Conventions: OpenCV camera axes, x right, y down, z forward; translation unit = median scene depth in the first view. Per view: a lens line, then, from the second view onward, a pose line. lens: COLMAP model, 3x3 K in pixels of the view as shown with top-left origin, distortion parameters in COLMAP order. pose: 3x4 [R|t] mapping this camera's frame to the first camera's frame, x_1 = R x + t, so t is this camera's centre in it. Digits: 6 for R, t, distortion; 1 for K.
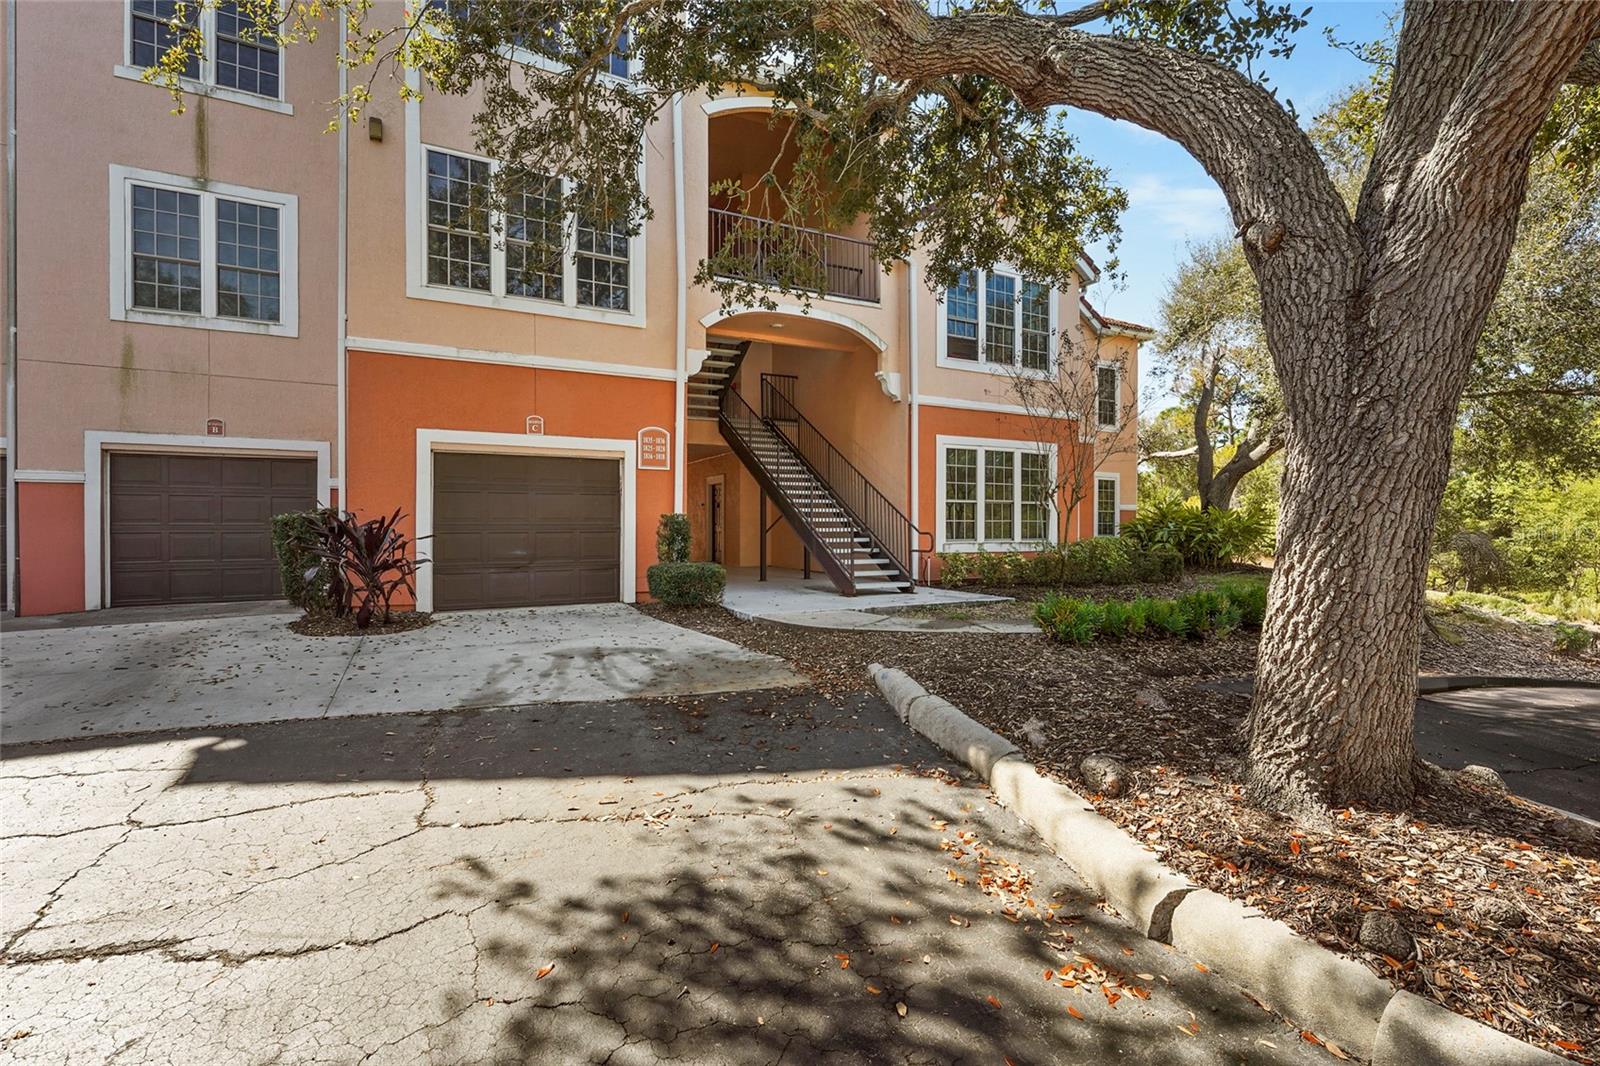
lens RADIAL K [[716.6, 0, 798.0], [0, 716.6, 534.9], [0, 0, 1]] dist [-0.002515, 0.002484]
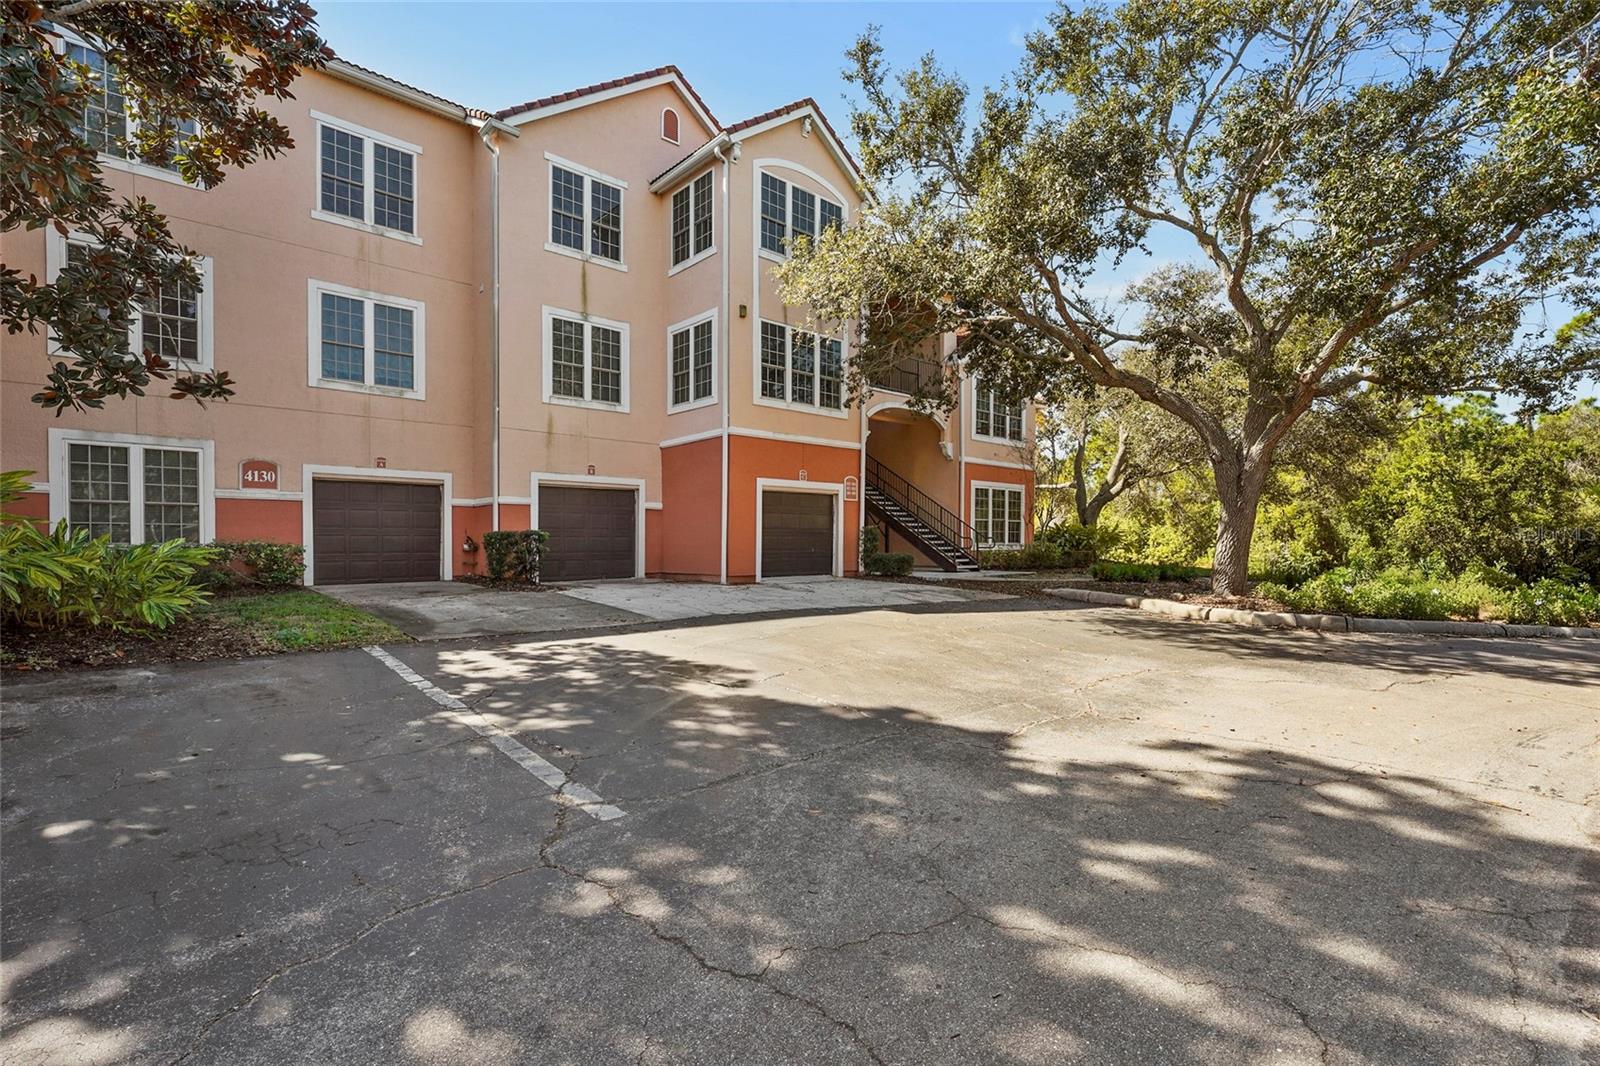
lens RADIAL K [[716.6, 0, 808.0], [0, 716.6, 561.0], [0, 0, 1]] dist [-0.002515, 0.002484]
pose [[0.968730, -0.005015, 0.248065, -0.637864], [0.000047, 0.999799, 0.020030, 0.018200], [-0.248115, -0.019392, 0.968536, -0.577242]]
